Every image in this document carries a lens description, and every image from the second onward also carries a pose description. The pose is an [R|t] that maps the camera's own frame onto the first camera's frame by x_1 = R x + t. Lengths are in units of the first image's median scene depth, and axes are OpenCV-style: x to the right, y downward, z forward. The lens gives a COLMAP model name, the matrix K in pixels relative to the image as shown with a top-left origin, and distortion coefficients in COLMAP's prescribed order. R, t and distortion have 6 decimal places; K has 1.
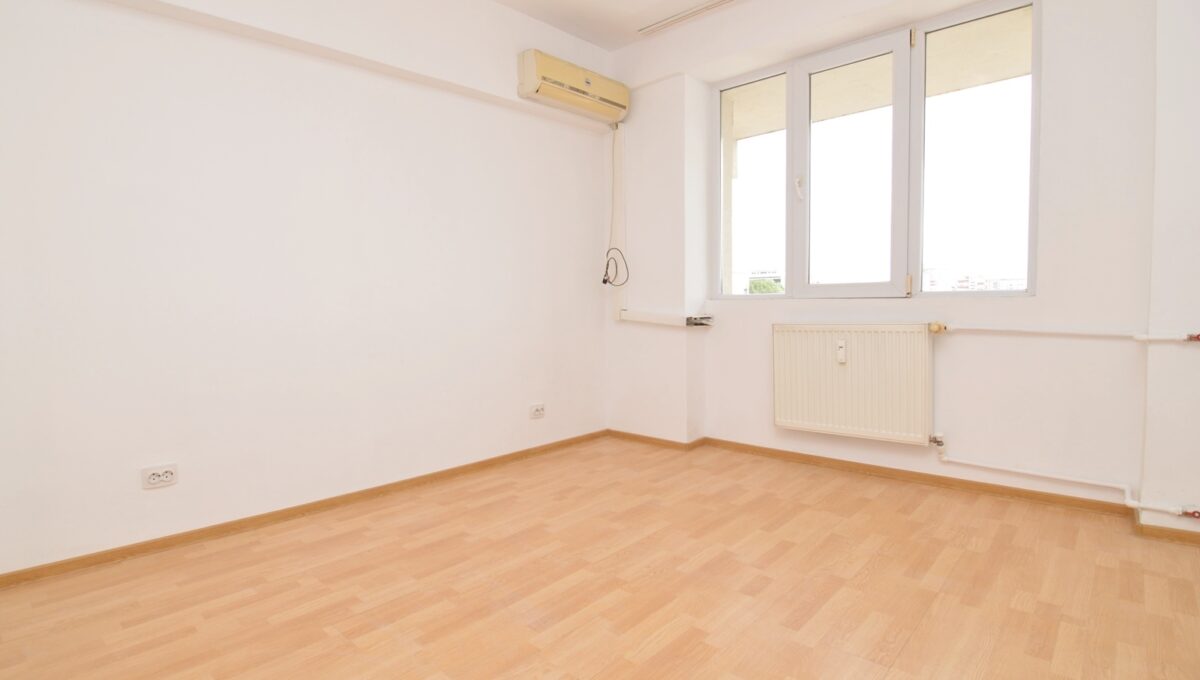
lens RADIAL K [[588.2, 0, 592.4], [0, 588.2, 338.6], [0, 0, 1]] dist [-0.008448, -0.009715]
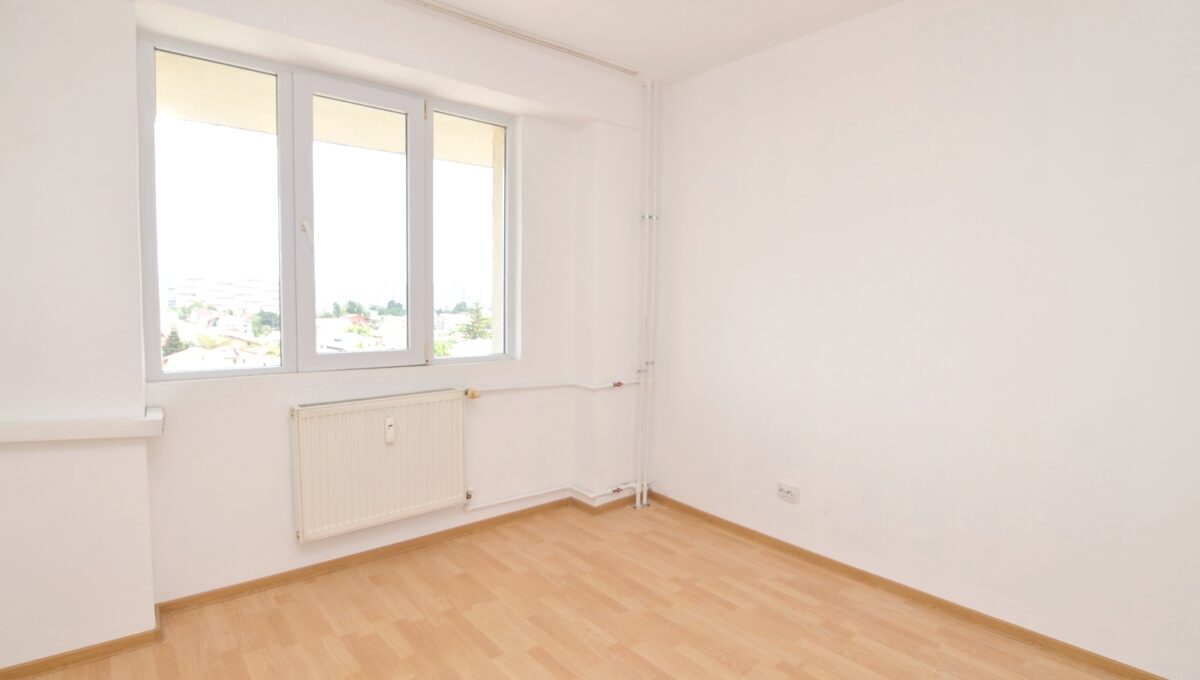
lens RADIAL K [[588.2, 0, 592.4], [0, 588.2, 338.6], [0, 0, 1]] dist [-0.008448, -0.009715]
pose [[0.125116, -0.049936, 0.990885, -0.462959], [0.049278, 0.997813, 0.044063, -0.156208], [-0.990918, 0.043315, 0.127303, 0.623529]]
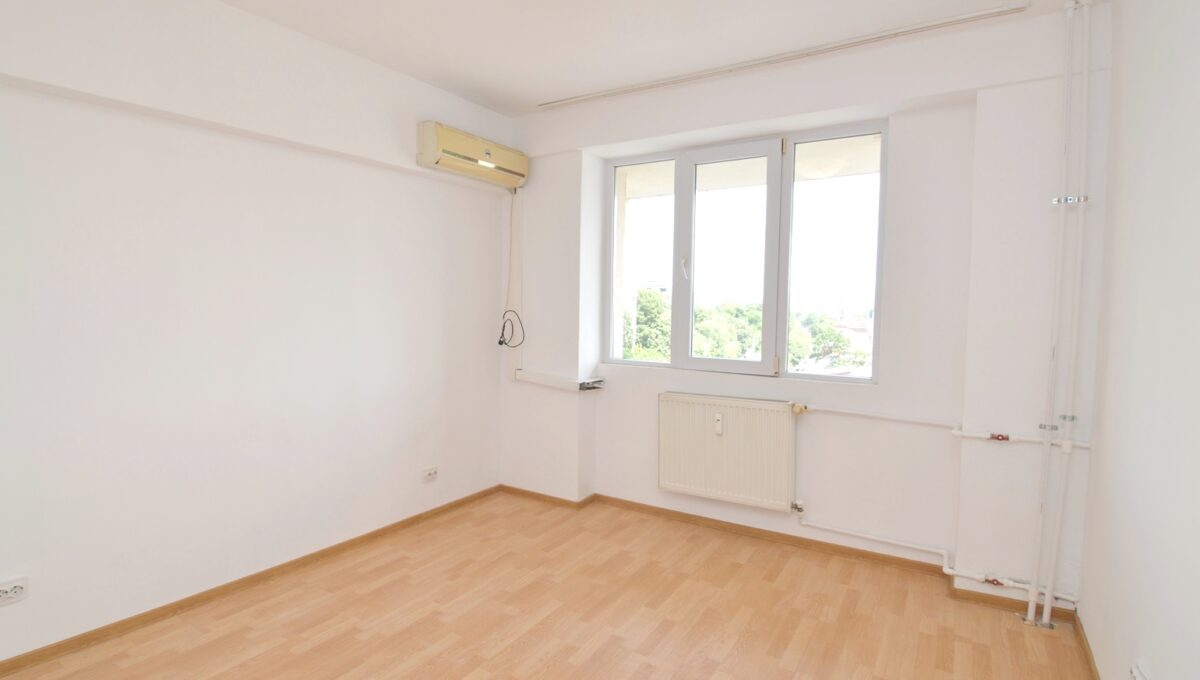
lens RADIAL K [[588.2, 0, 592.4], [0, 588.2, 338.6], [0, 0, 1]] dist [-0.008448, -0.009715]
pose [[0.982633, 0.017991, 0.184686, -0.015047], [-0.016904, 0.999829, -0.007460, -0.137149], [-0.184788, 0.004209, 0.982769, -0.039785]]
